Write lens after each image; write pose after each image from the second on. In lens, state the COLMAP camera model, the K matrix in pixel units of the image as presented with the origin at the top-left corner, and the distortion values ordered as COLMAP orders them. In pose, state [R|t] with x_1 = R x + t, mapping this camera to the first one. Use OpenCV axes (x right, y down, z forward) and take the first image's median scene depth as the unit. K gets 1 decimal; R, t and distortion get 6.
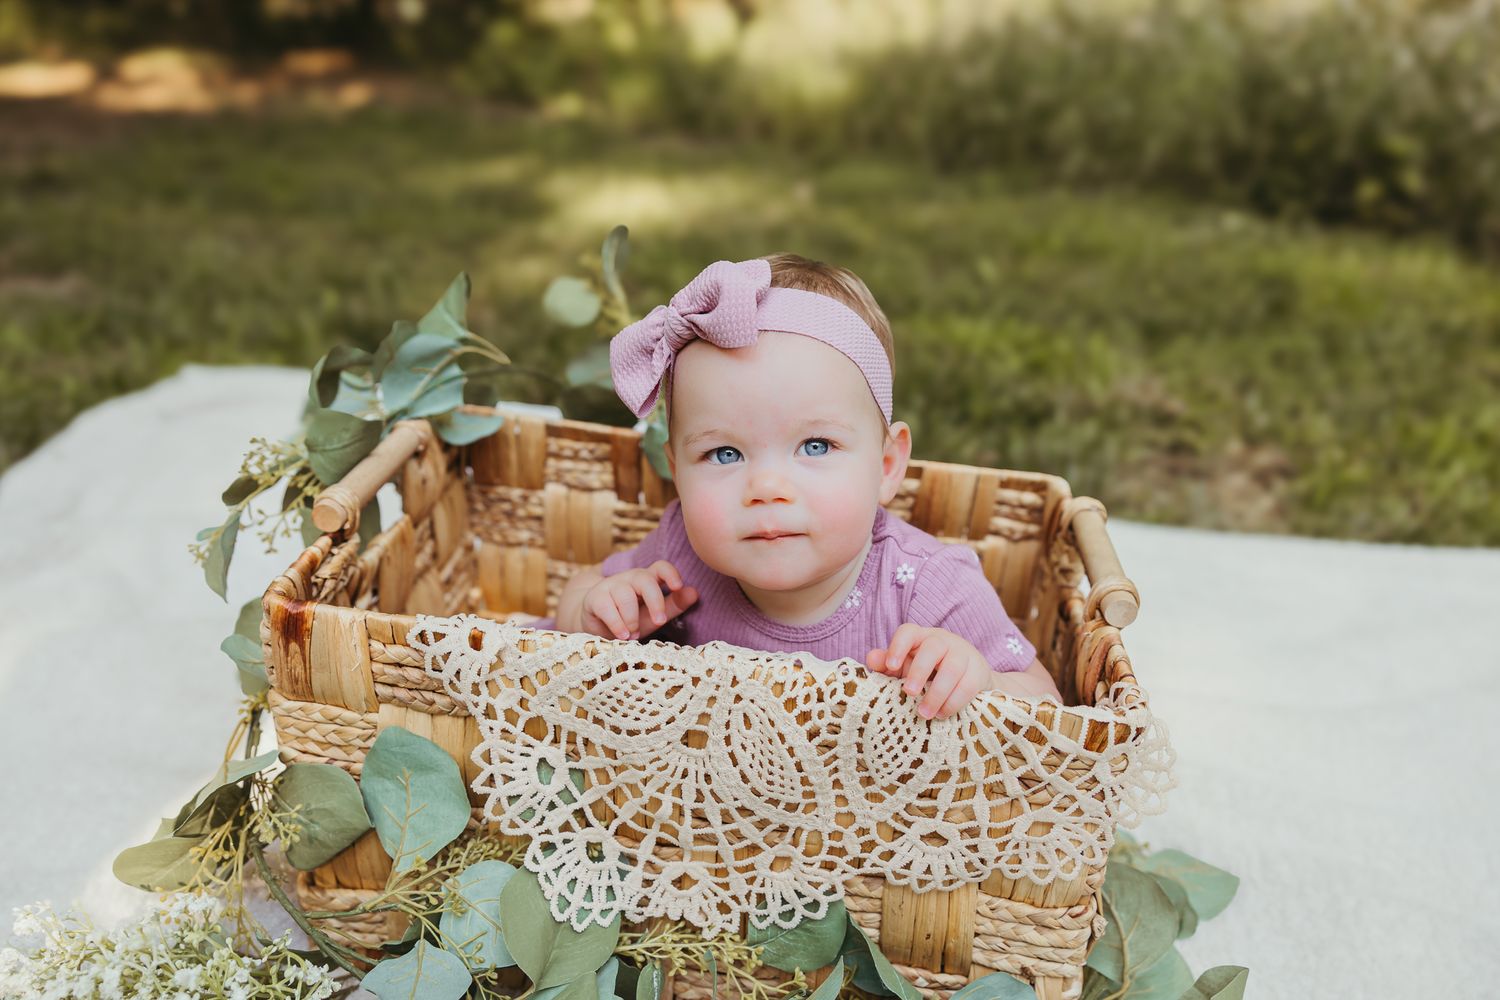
lens RADIAL K [[1150.0, 0, 765.5], [0, 1150.0, 475.9], [0, 0, 1]] dist [0.027639, -0.037923]
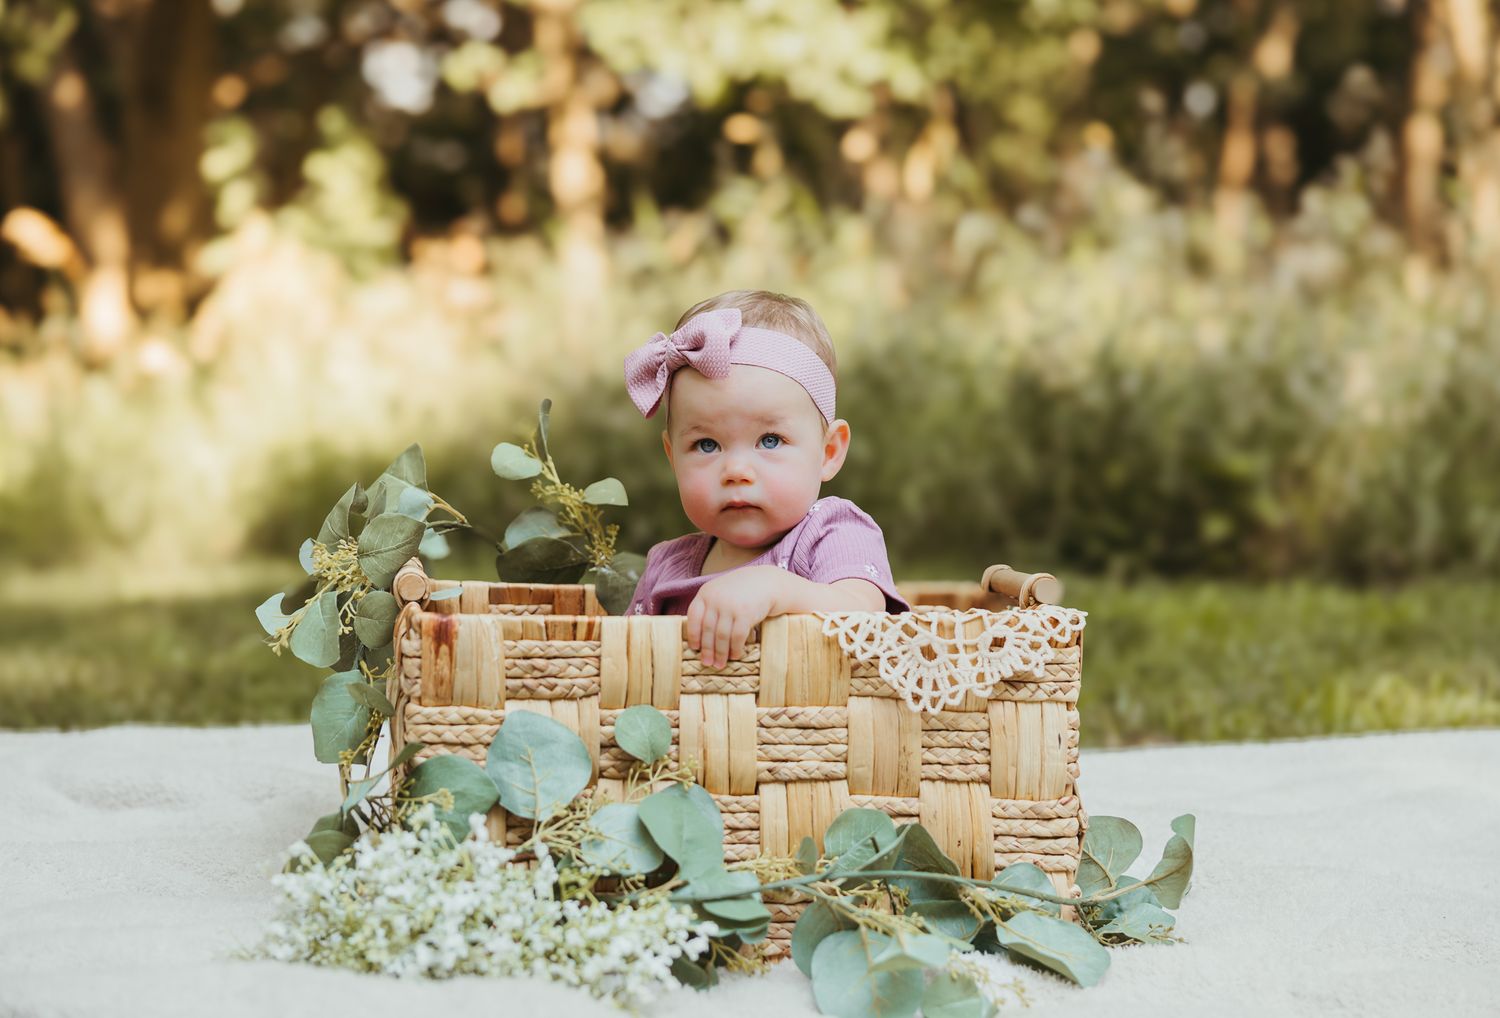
lens RADIAL K [[2538.1, 0, 764.7], [0, 2538.1, 505.9], [0, 0, 1]] dist [0.066029, 0.000000]
pose [[0.956813, -0.072706, 0.281465, -0.630431], [0.166566, 0.930640, -0.325830, 0.718972], [-0.238253, 0.358641, 0.902559, -1.213055]]
